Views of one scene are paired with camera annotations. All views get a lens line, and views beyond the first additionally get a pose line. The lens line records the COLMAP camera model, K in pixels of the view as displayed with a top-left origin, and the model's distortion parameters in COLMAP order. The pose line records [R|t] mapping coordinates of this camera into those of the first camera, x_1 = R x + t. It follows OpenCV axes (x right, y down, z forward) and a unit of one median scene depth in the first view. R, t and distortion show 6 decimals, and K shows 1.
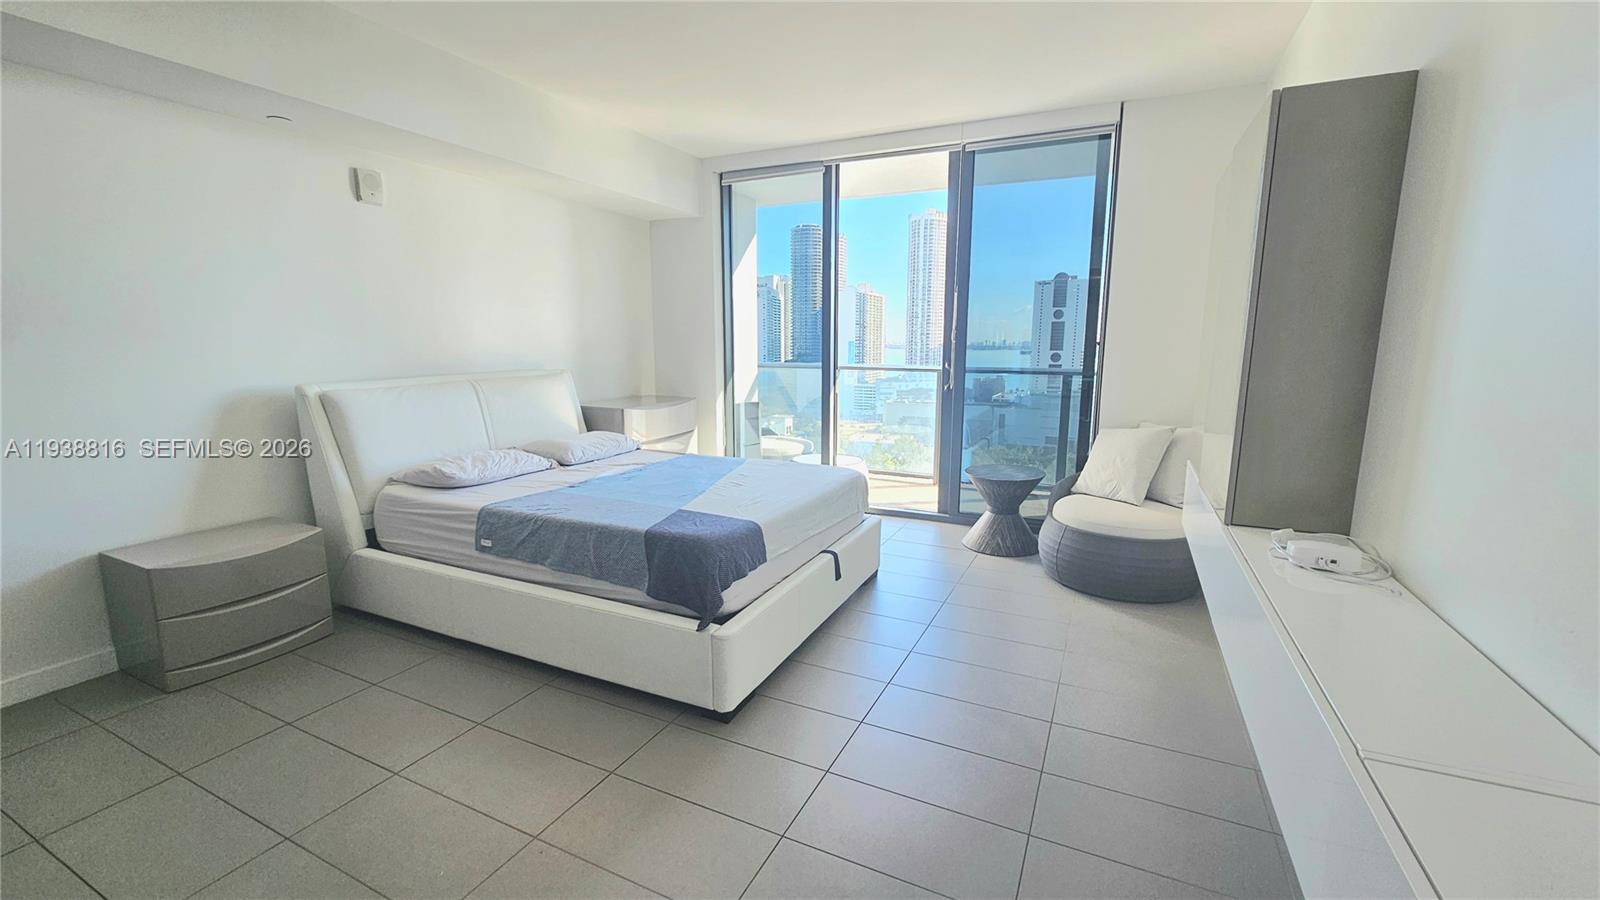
lens RADIAL K [[653.3, 0, 795.3], [0, 653.3, 454.8], [0, 0, 1]] dist [-0.001338, -0.000540]
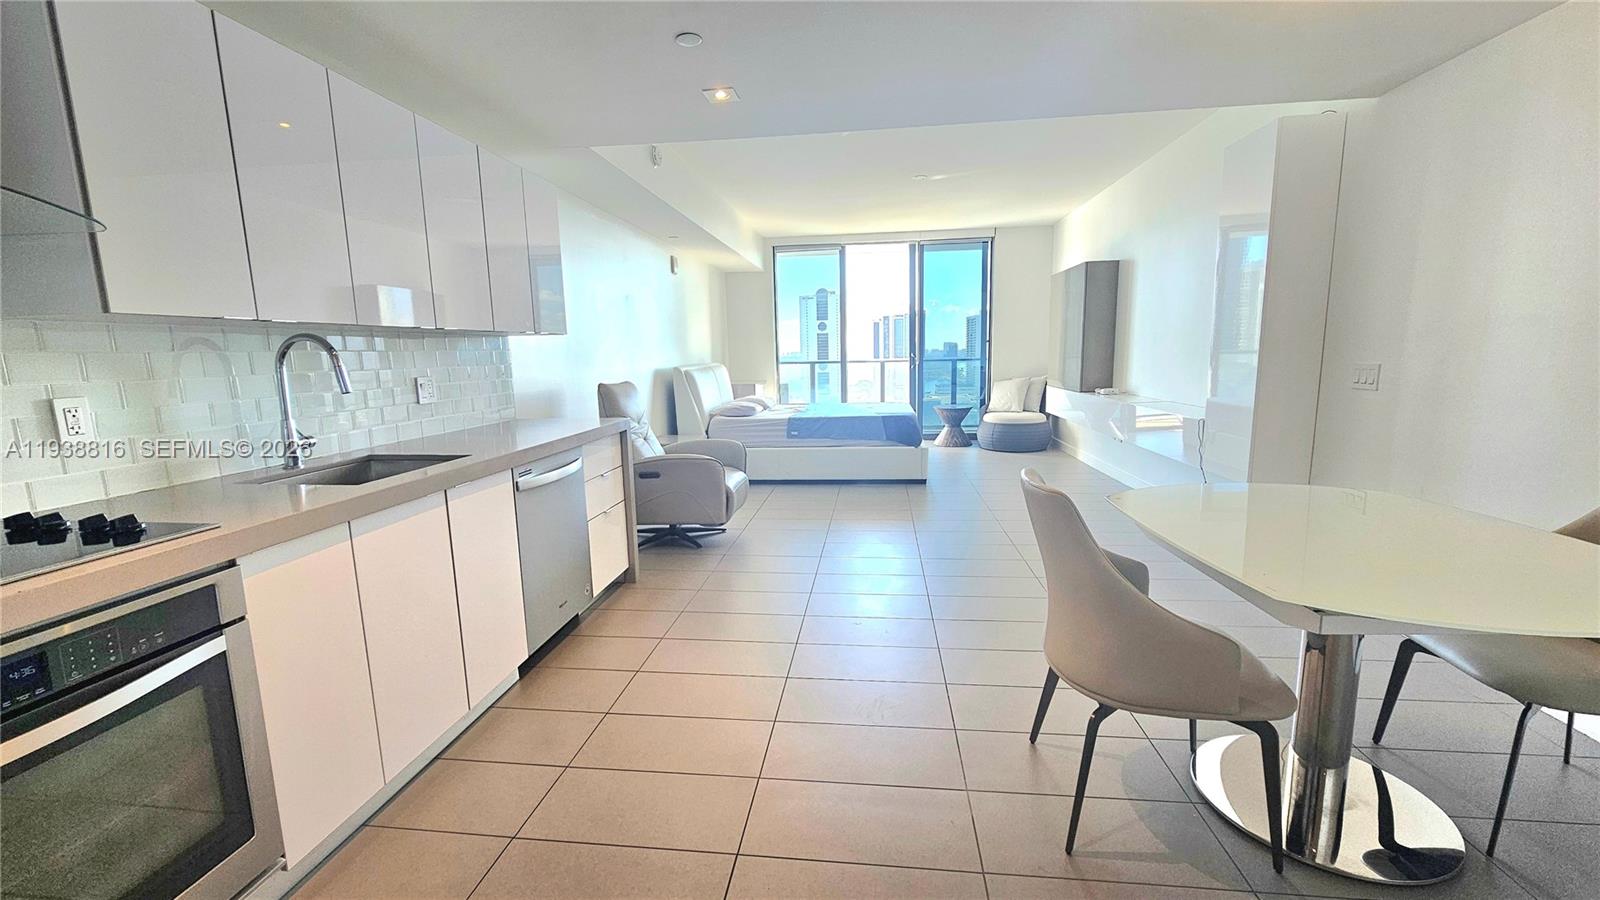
lens RADIAL K [[653.3, 0, 795.3], [0, 653.3, 454.8], [0, 0, 1]] dist [-0.001338, -0.000540]
pose [[0.941294, -0.073472, 0.329496, -0.805312], [0.079980, 0.996777, -0.006218, 0.147663], [-0.327978, 0.032206, 0.944136, -0.726216]]
